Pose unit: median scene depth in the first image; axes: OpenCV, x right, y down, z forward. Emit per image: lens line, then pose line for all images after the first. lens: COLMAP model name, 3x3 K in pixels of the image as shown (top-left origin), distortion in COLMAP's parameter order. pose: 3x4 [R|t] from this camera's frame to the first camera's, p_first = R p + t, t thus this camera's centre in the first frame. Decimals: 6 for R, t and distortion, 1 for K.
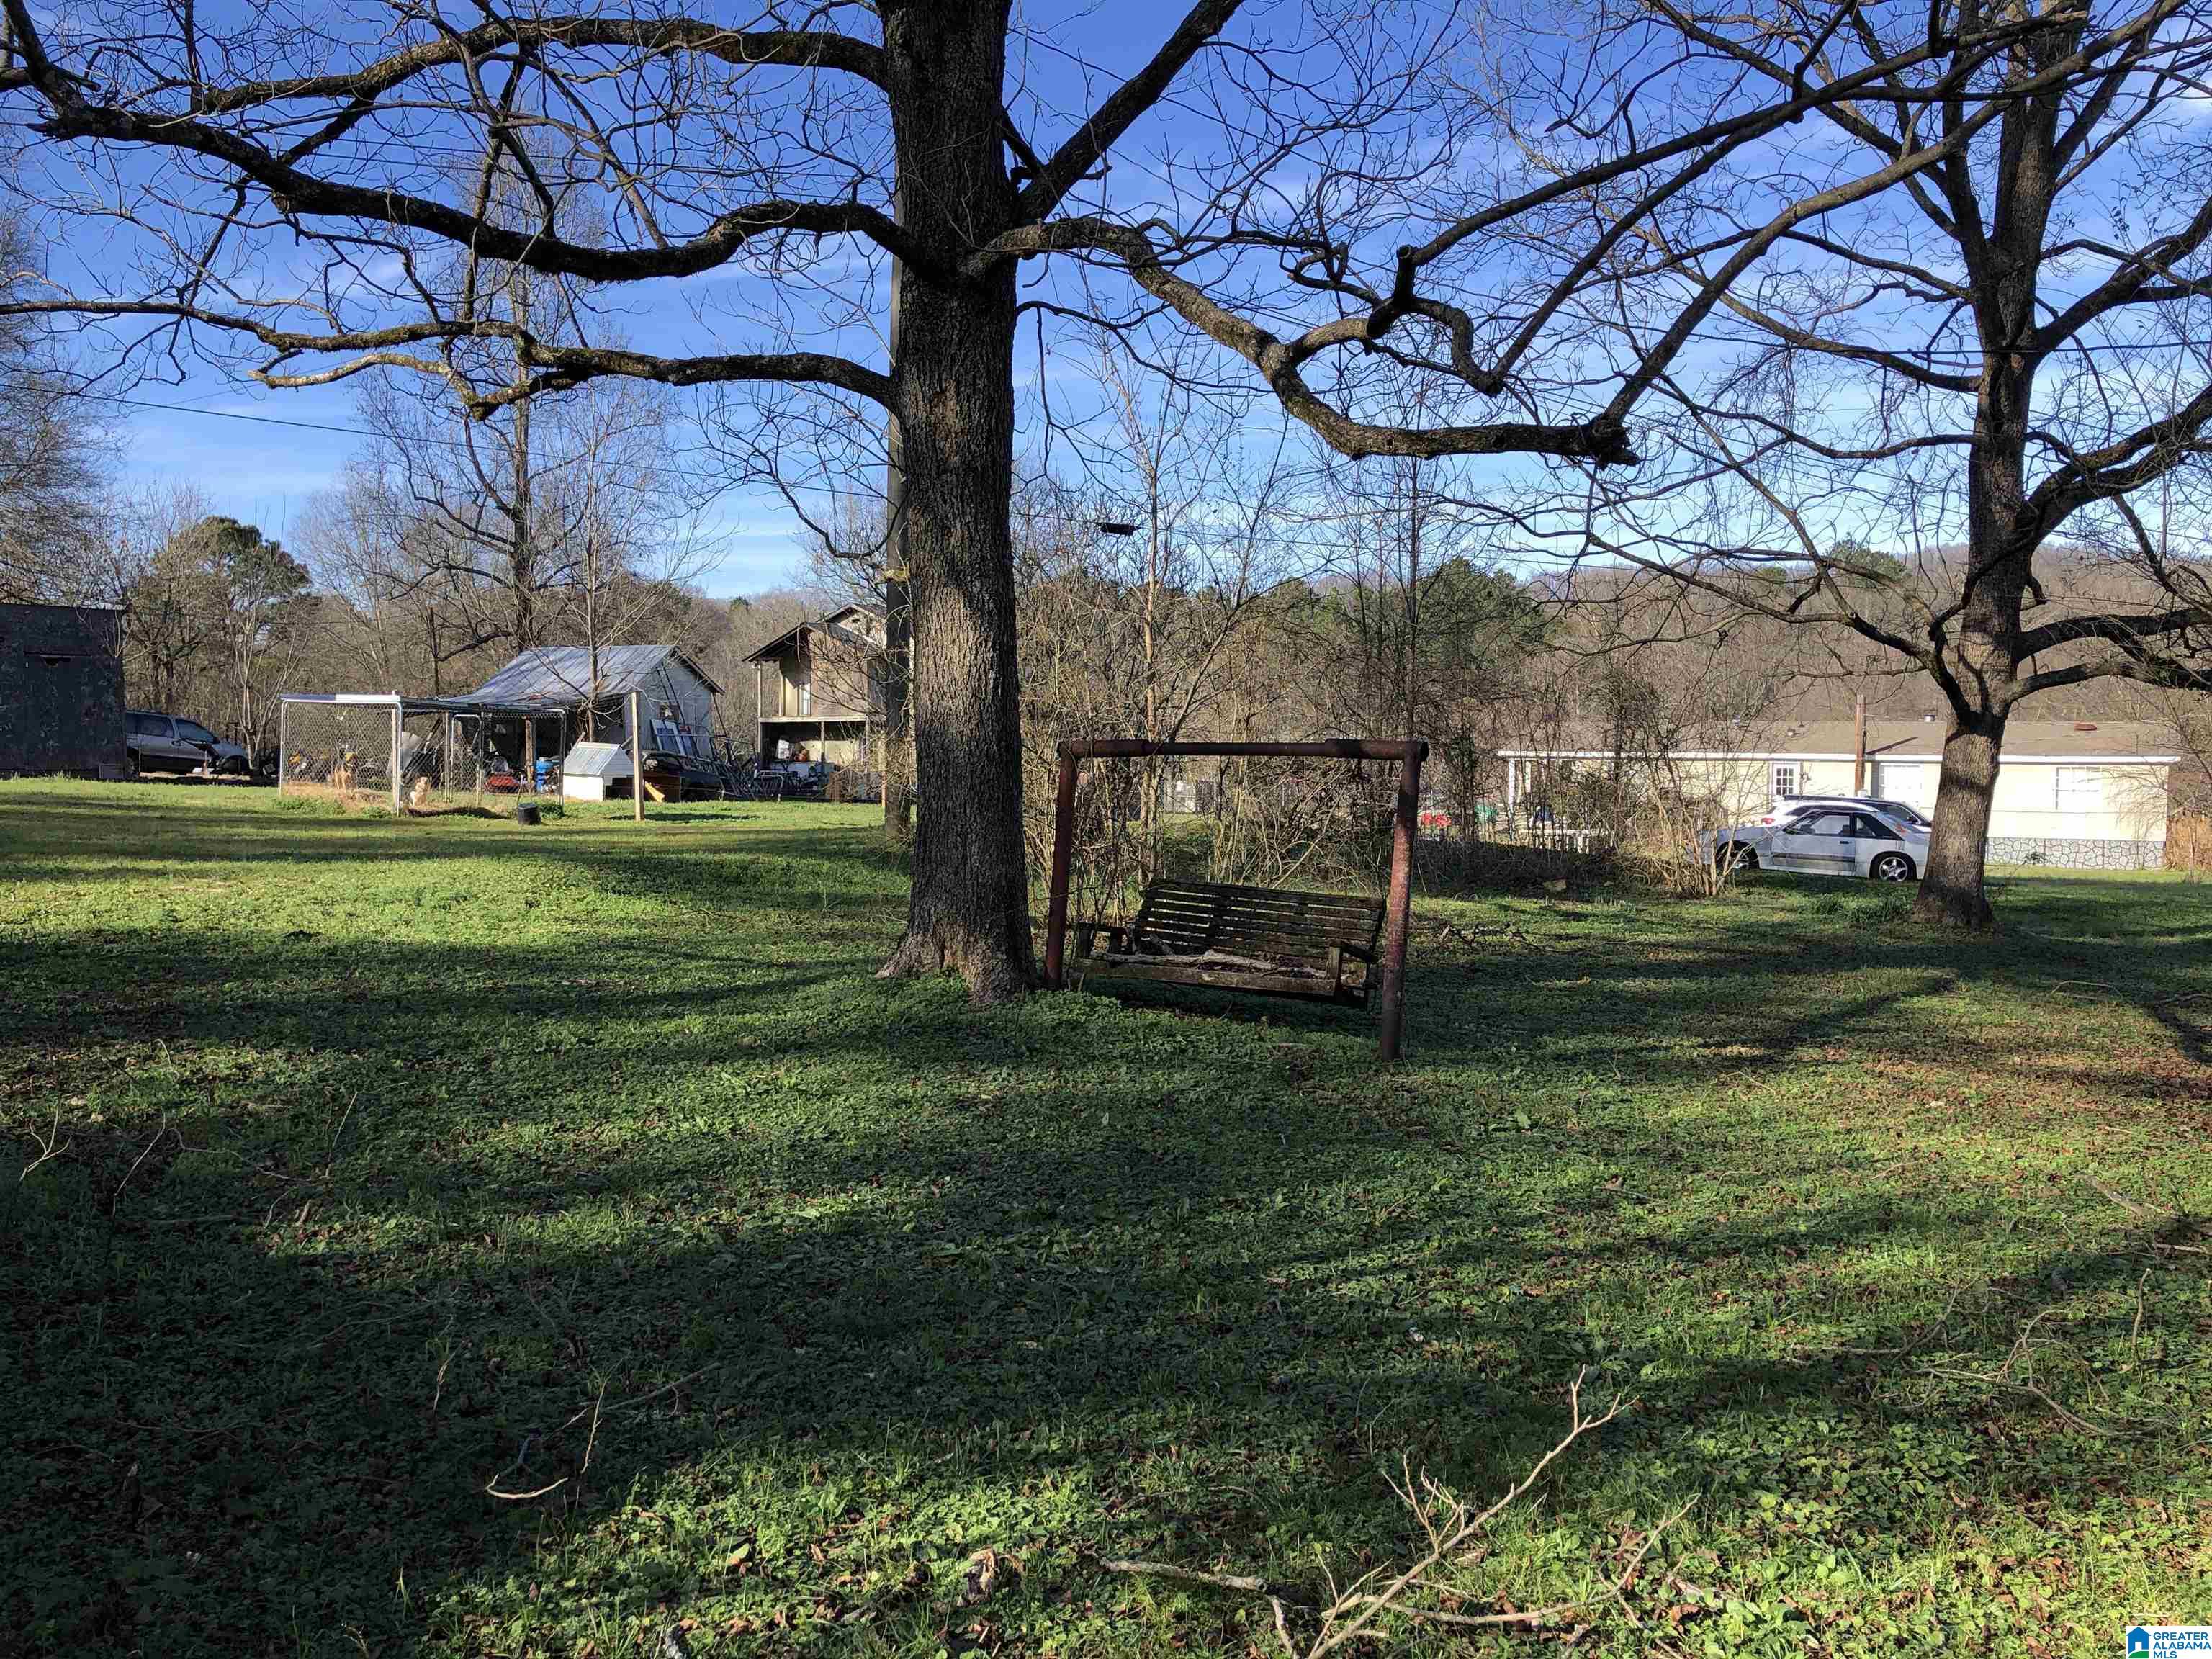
lens RADIAL K [[1809.2, 0, 1105.5], [0, 1809.2, 834.6], [0, 0, 1]] dist [0.041115, -0.045293]
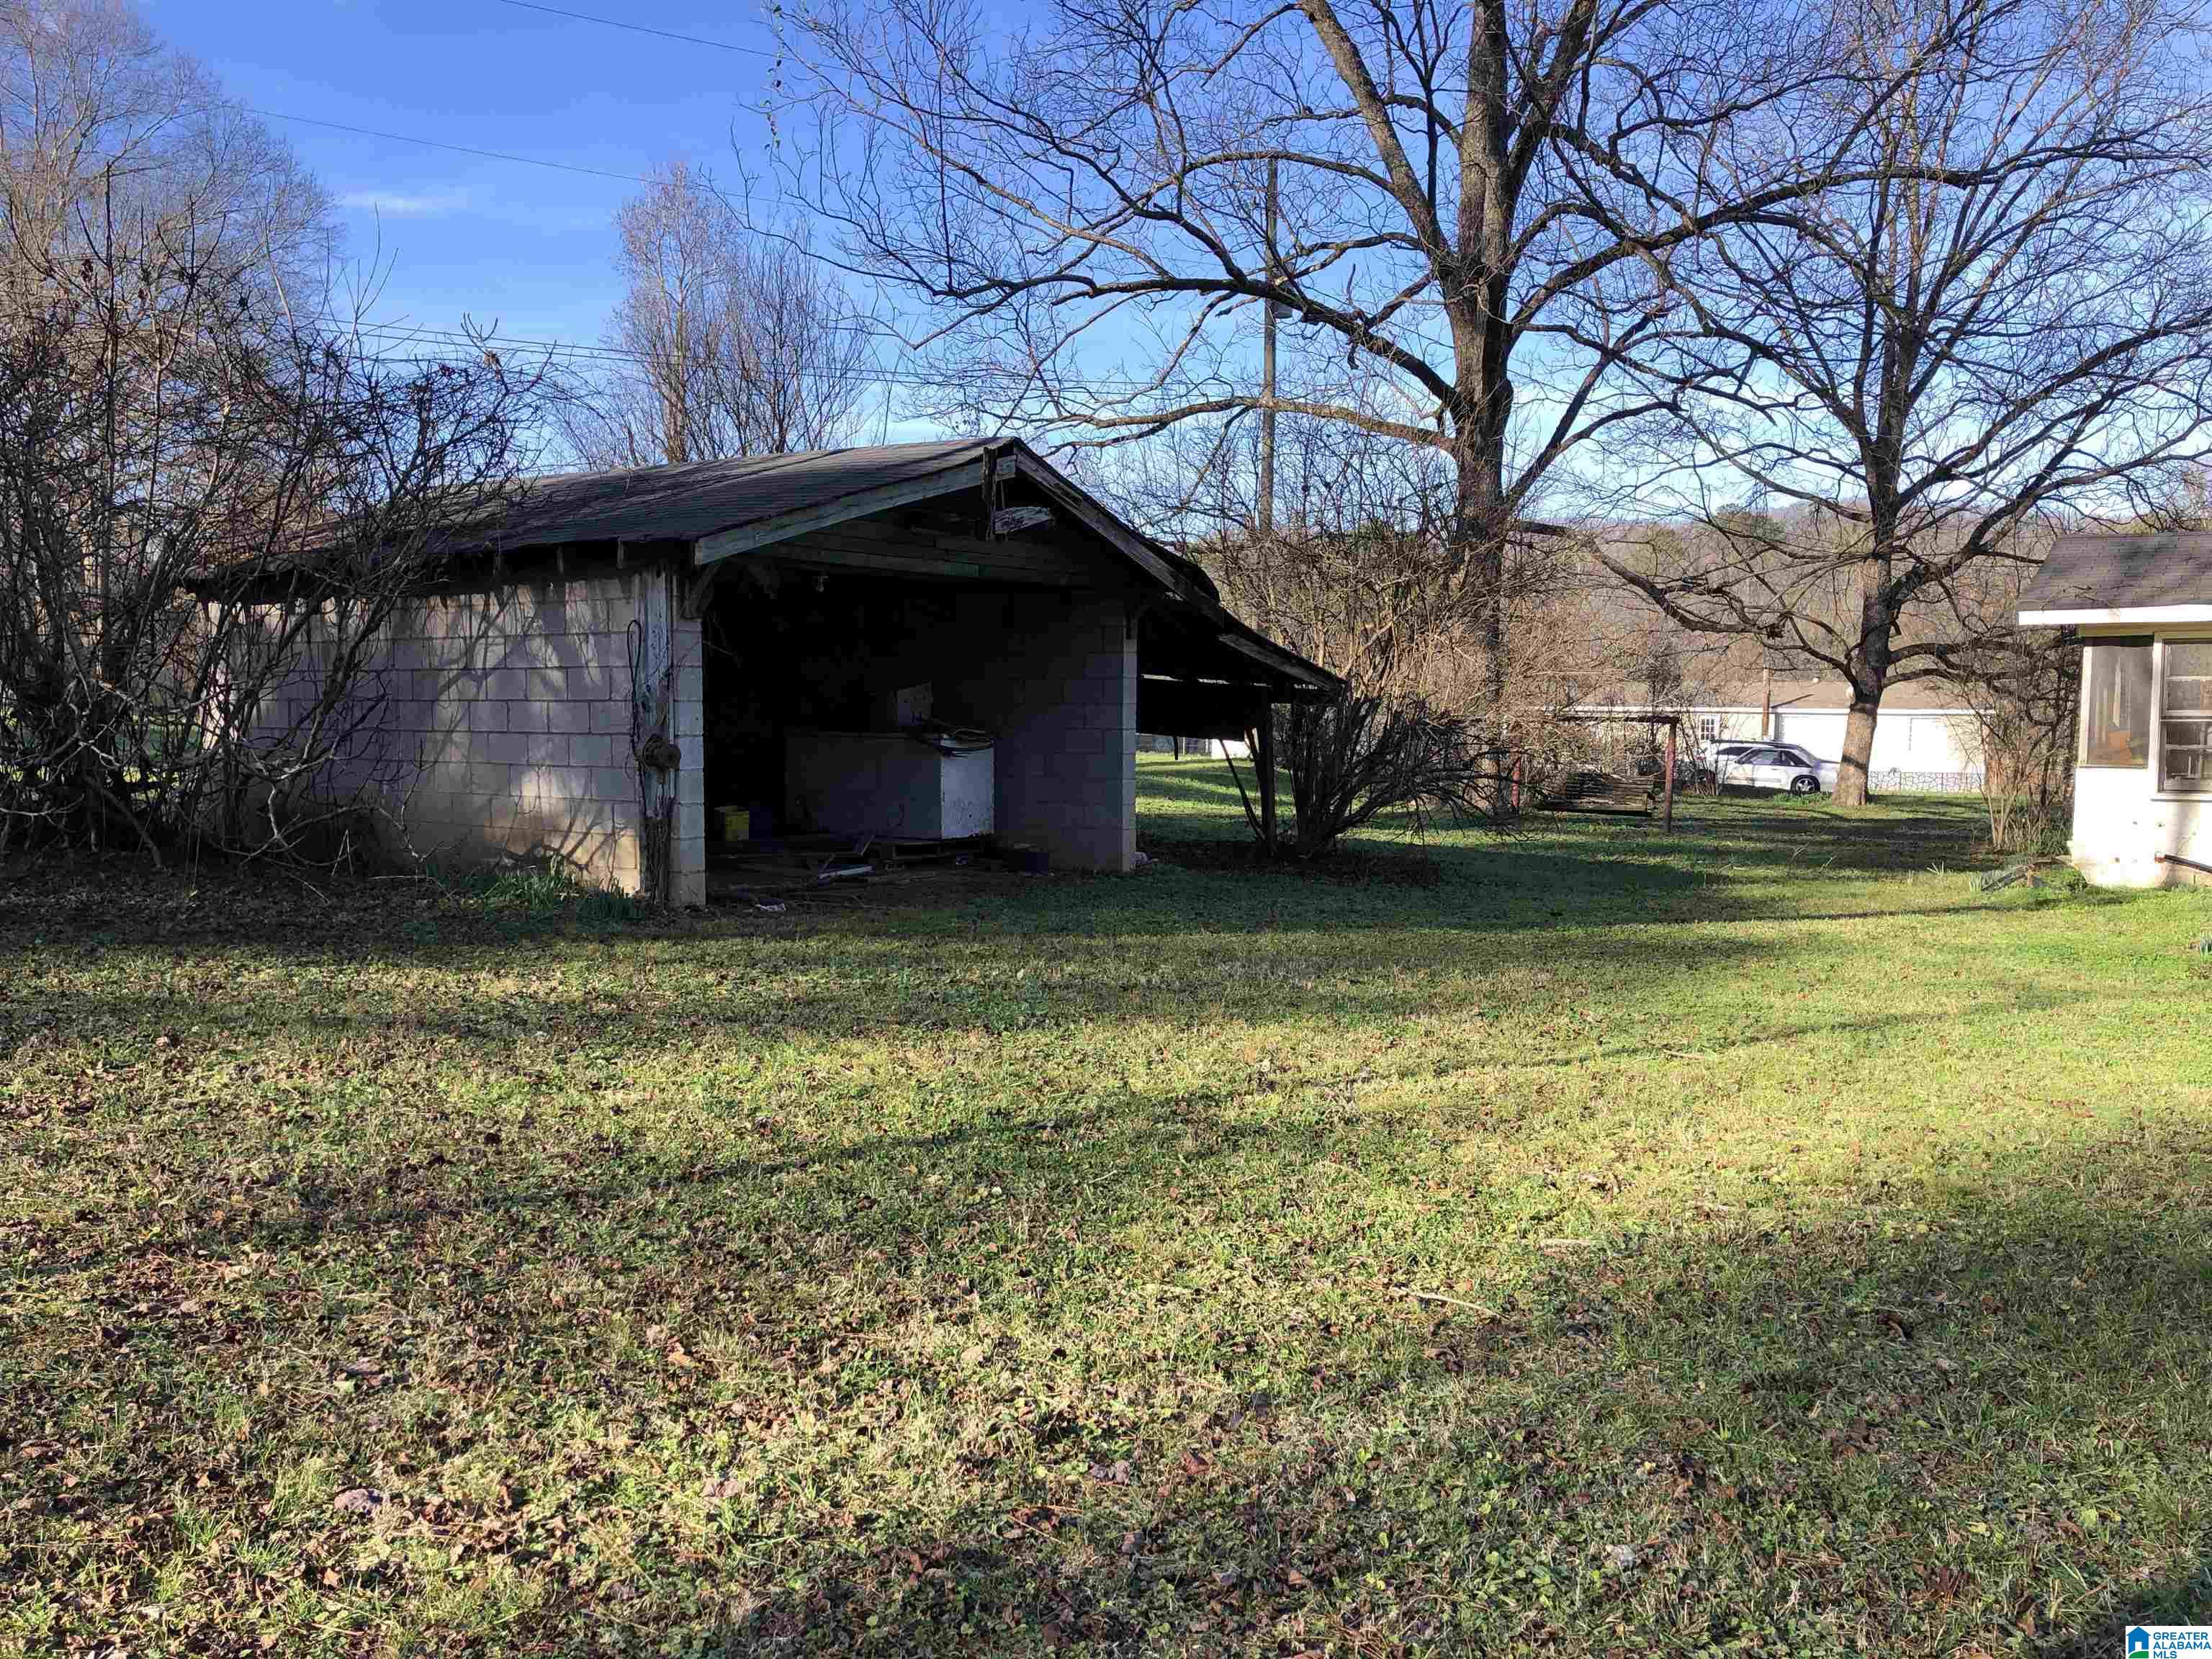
lens RADIAL K [[1809.2, 0, 1096.6], [0, 1809.2, 859.7], [0, 0, 1]] dist [0.041115, -0.045293]
pose [[0.998167, -0.013339, 0.059024, -0.419295], [0.010929, 0.999101, 0.040967, 0.018281], [-0.059518, -0.040247, 0.997416, -0.818022]]
